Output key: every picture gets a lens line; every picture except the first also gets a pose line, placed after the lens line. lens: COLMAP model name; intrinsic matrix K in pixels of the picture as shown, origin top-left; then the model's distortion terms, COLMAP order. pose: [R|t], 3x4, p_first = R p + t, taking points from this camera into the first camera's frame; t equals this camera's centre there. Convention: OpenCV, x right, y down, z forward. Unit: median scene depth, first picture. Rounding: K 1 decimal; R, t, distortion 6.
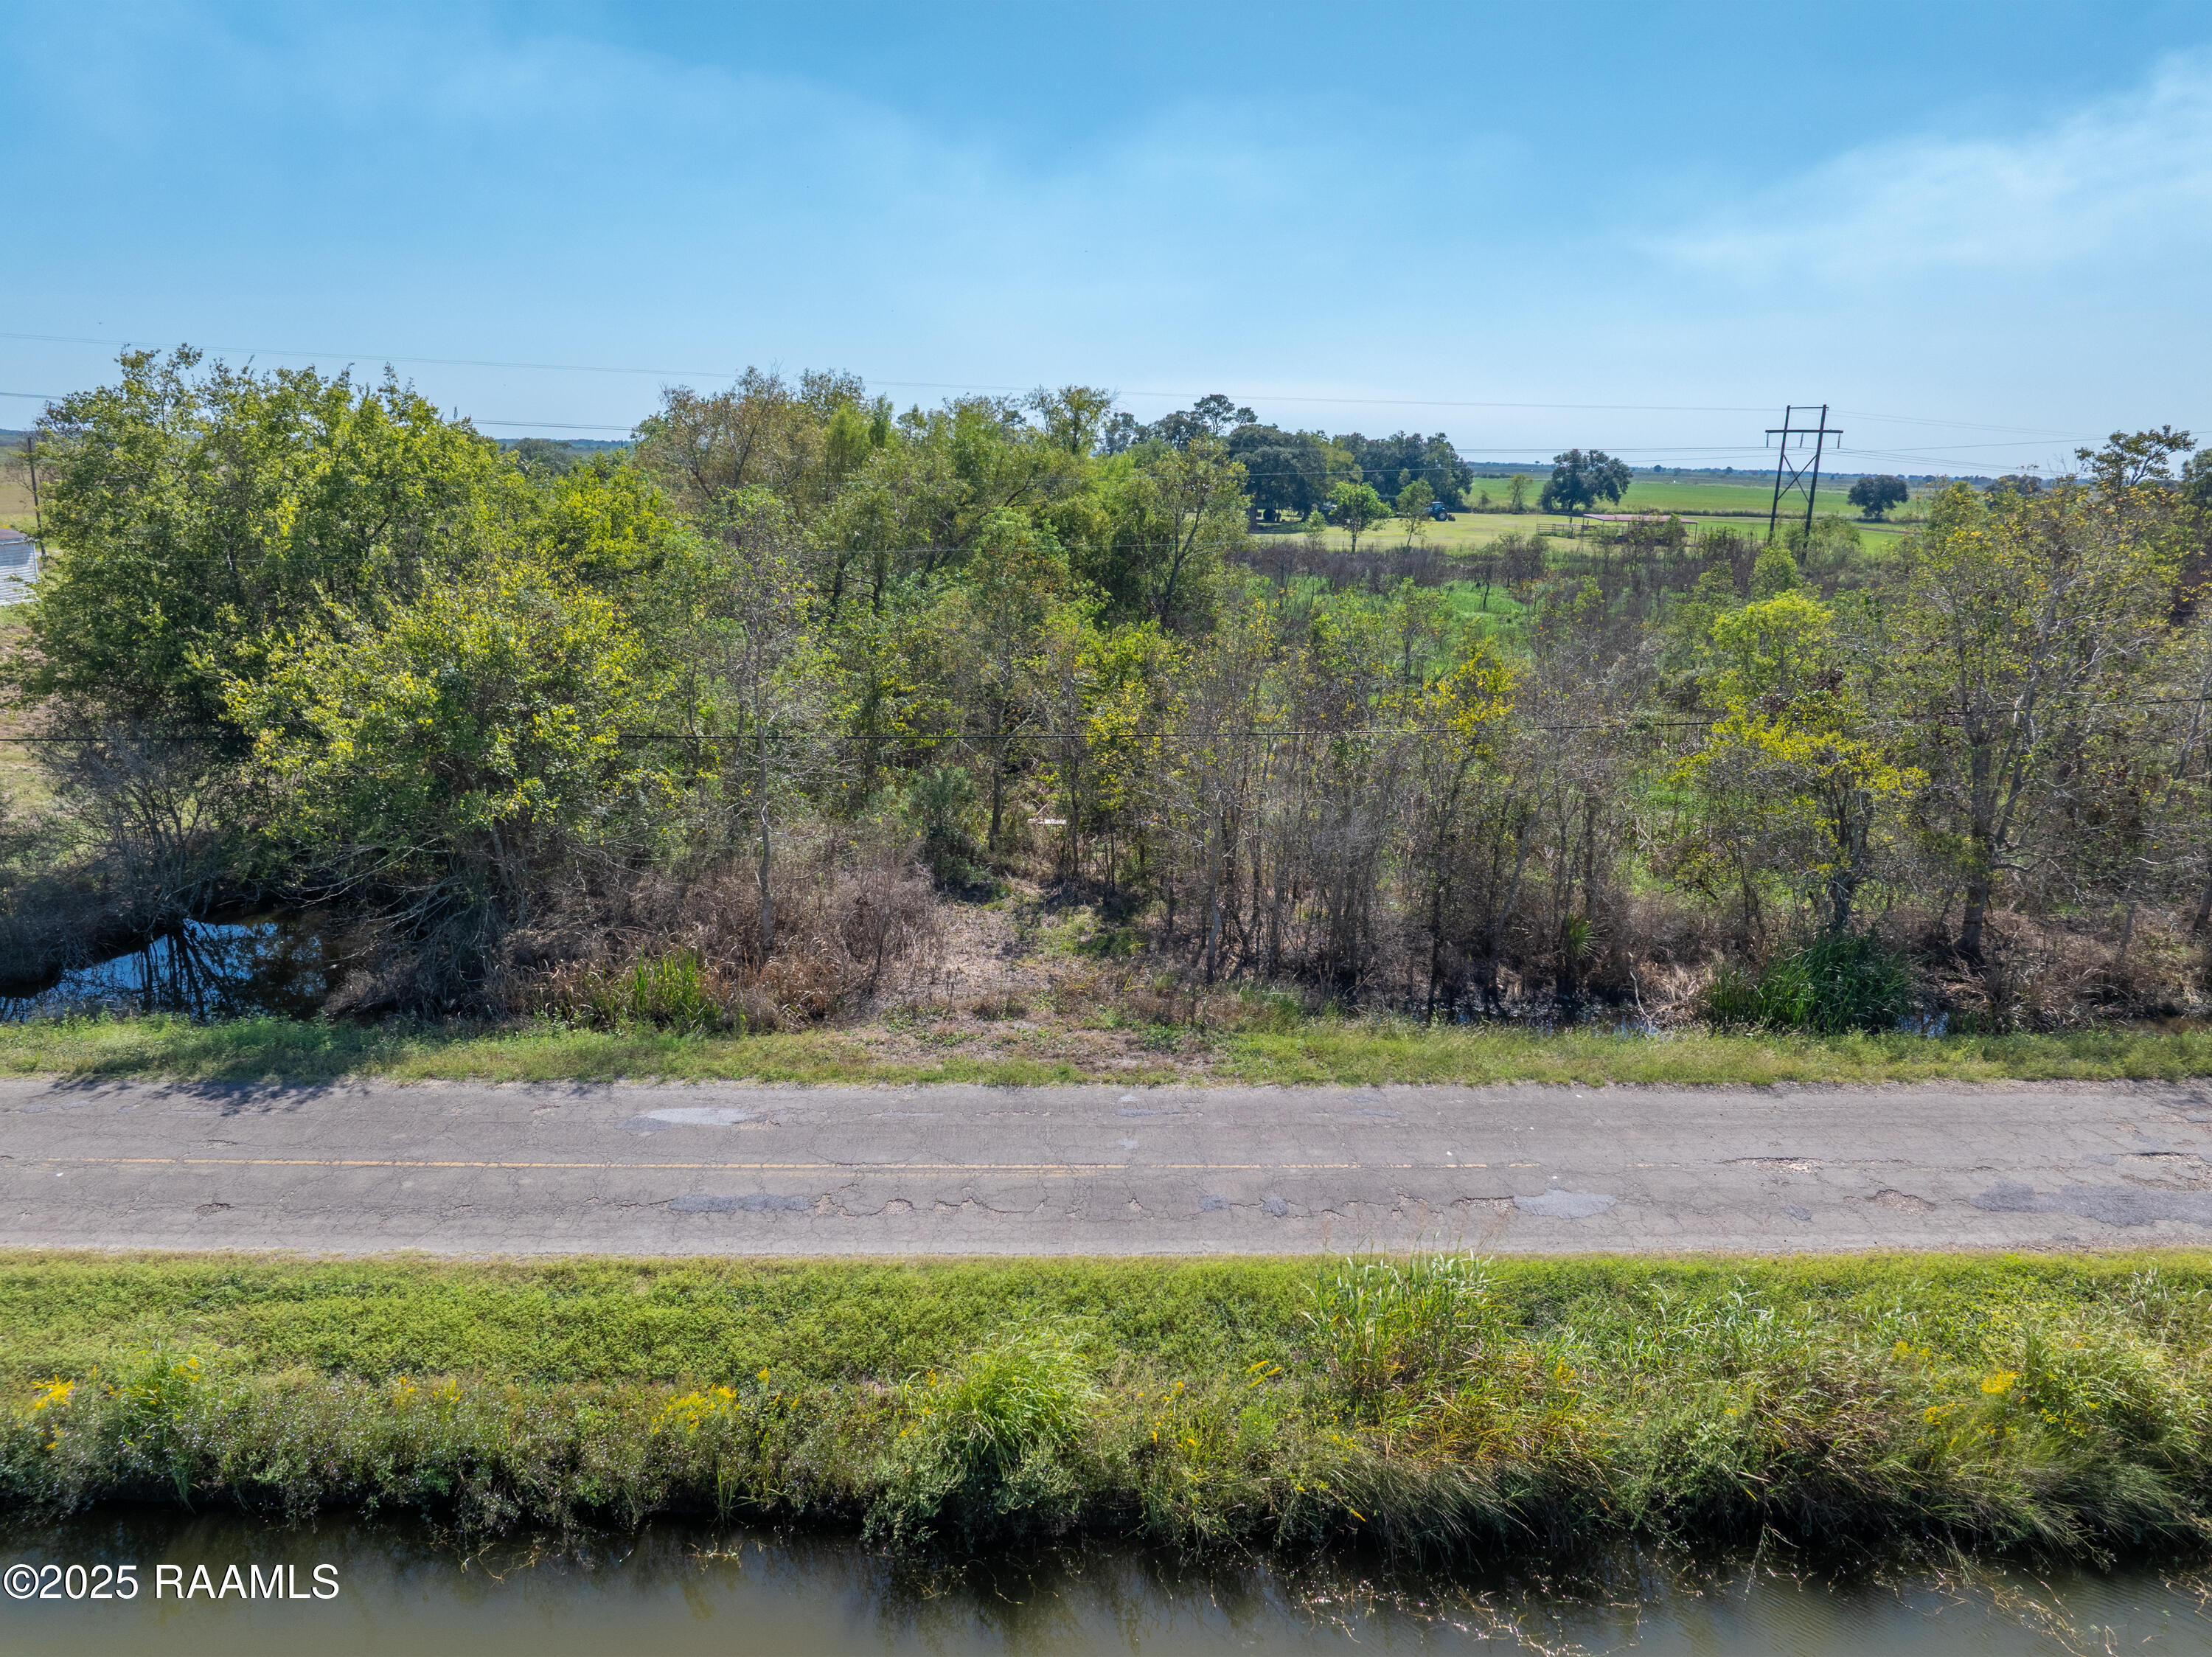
lens RADIAL K [[1578.0, 0, 1114.7], [0, 1578.0, 825.4], [0, 0, 1]] dist [-0.043834, 0.019110]
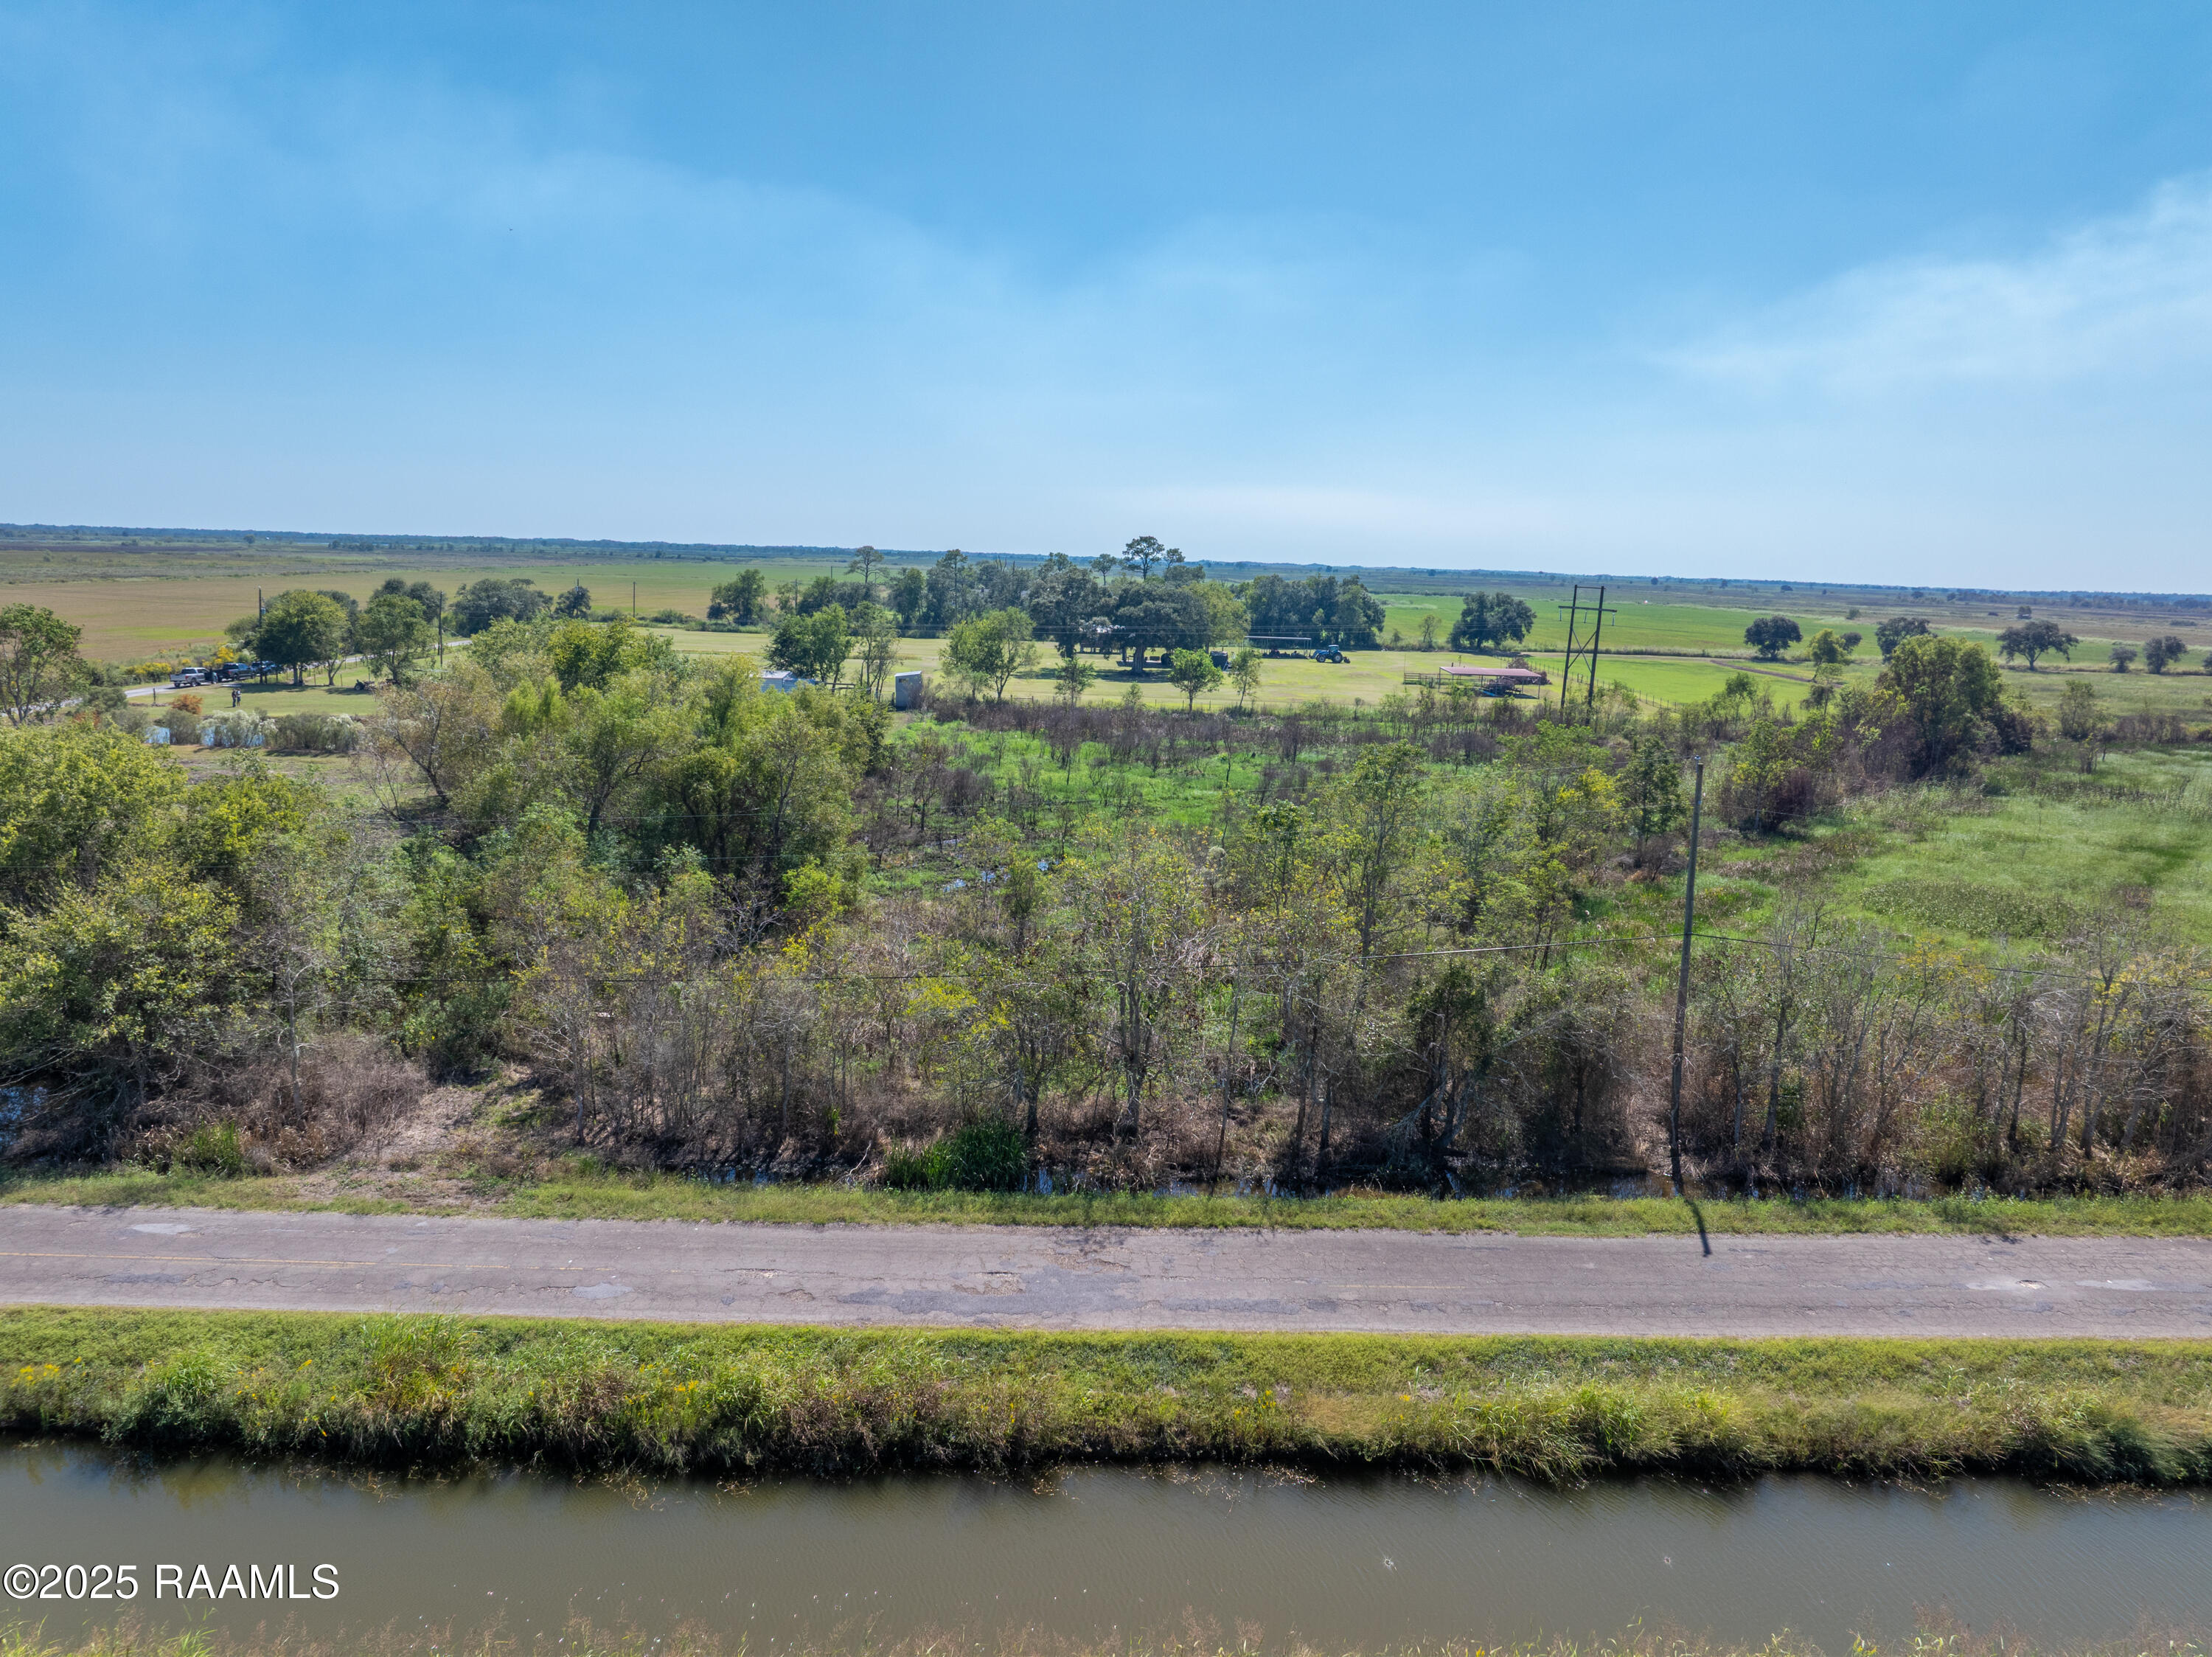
lens RADIAL K [[1578.0, 0, 1094.3], [0, 1578.0, 824.4], [0, 0, 1]] dist [-0.043834, 0.019110]
pose [[0.999702, 0.011435, -0.021569, 0.541642], [-0.012797, 0.997863, -0.064079, -0.111450], [0.020790, 0.064336, 0.997712, -0.490035]]
